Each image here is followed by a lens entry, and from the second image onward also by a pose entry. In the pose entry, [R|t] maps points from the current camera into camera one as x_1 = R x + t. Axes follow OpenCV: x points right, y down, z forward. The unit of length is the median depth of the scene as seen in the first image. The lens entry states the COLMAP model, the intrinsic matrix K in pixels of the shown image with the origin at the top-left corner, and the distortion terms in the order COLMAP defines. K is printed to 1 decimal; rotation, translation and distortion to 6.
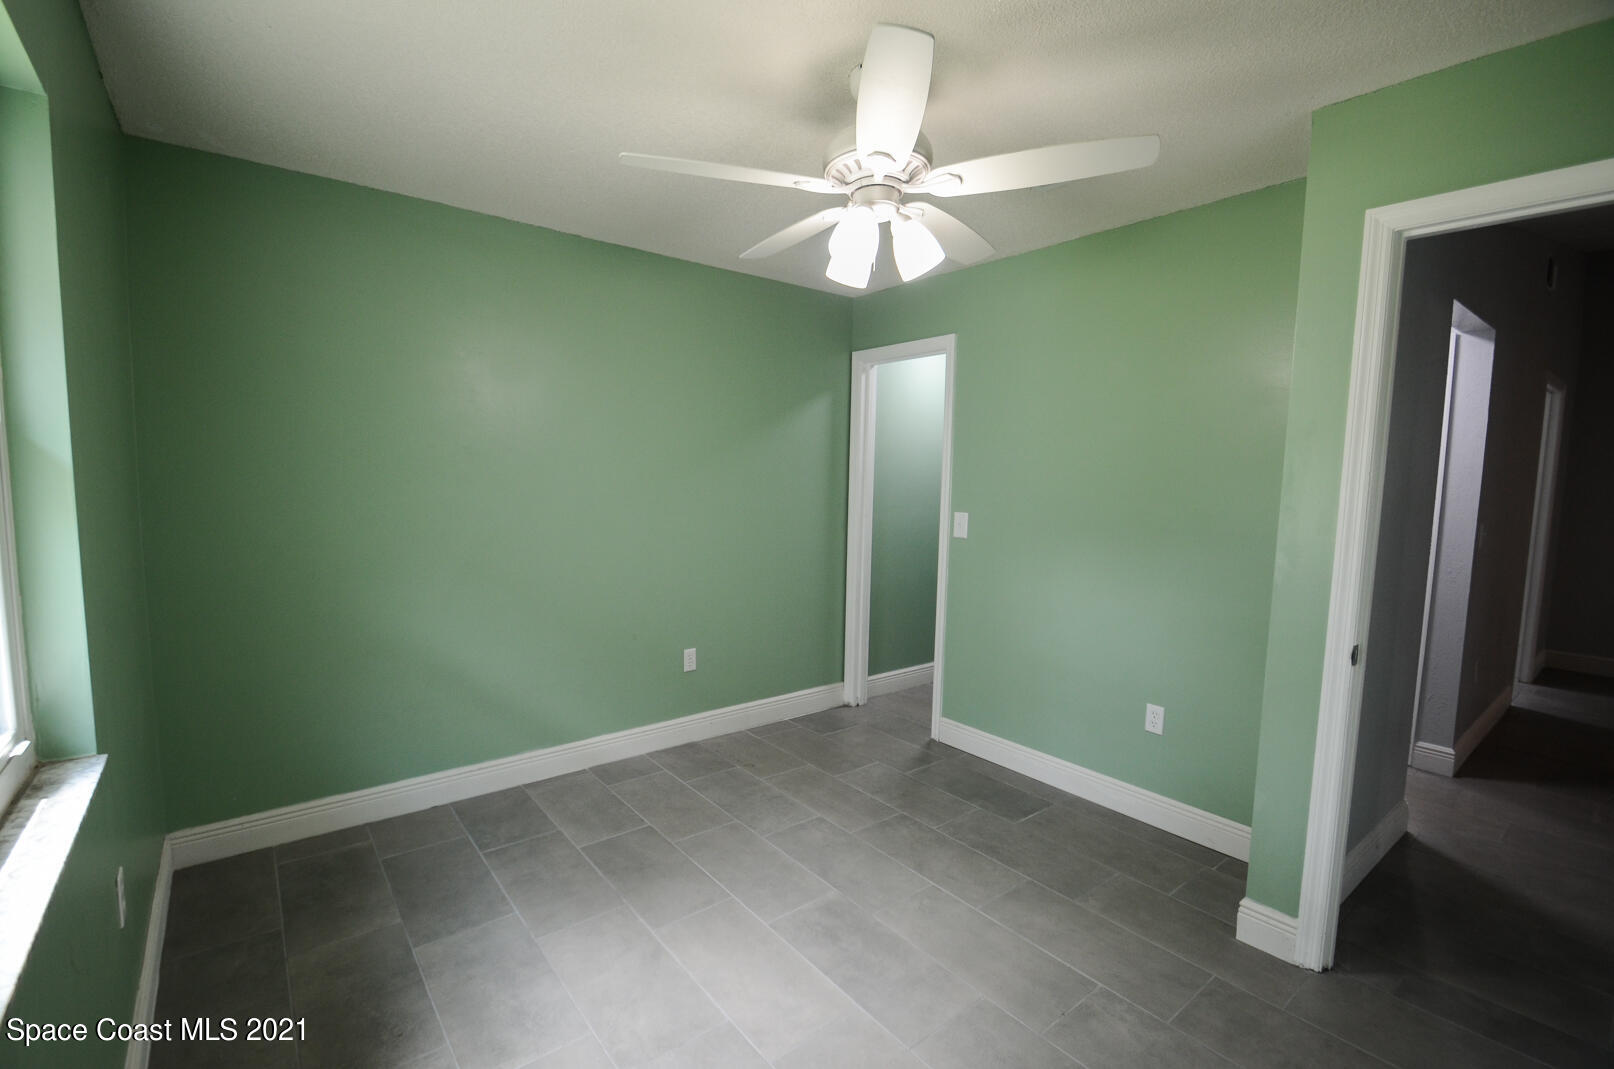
lens RADIAL K [[731.7, 0, 788.5], [0, 731.7, 545.9], [0, 0, 1]] dist [0.012824, -0.017076]
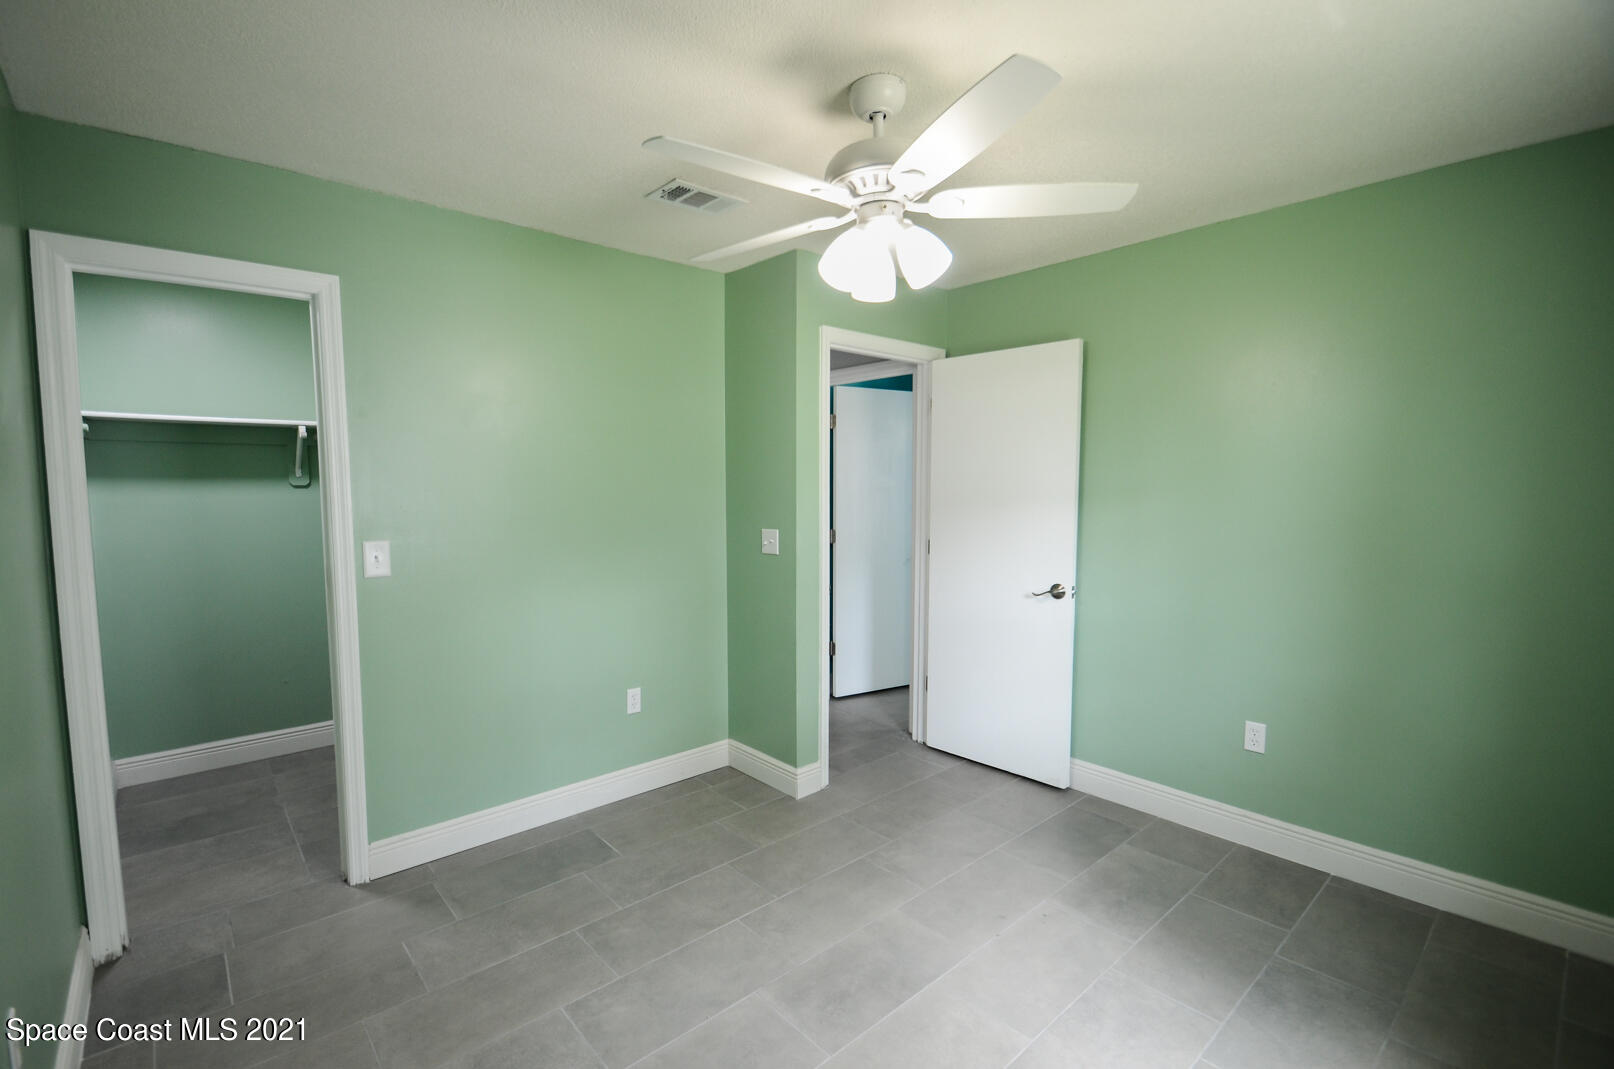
lens RADIAL K [[713.5, 0, 778.6], [0, 713.5, 542.4], [0, 0, 1]] dist [0.014714, -0.014307]
pose [[-0.068198, -0.101596, 0.992485, -0.598447], [0.092706, 0.989852, 0.107696, -0.106954], [-0.993355, 0.099354, -0.058087, 0.834944]]
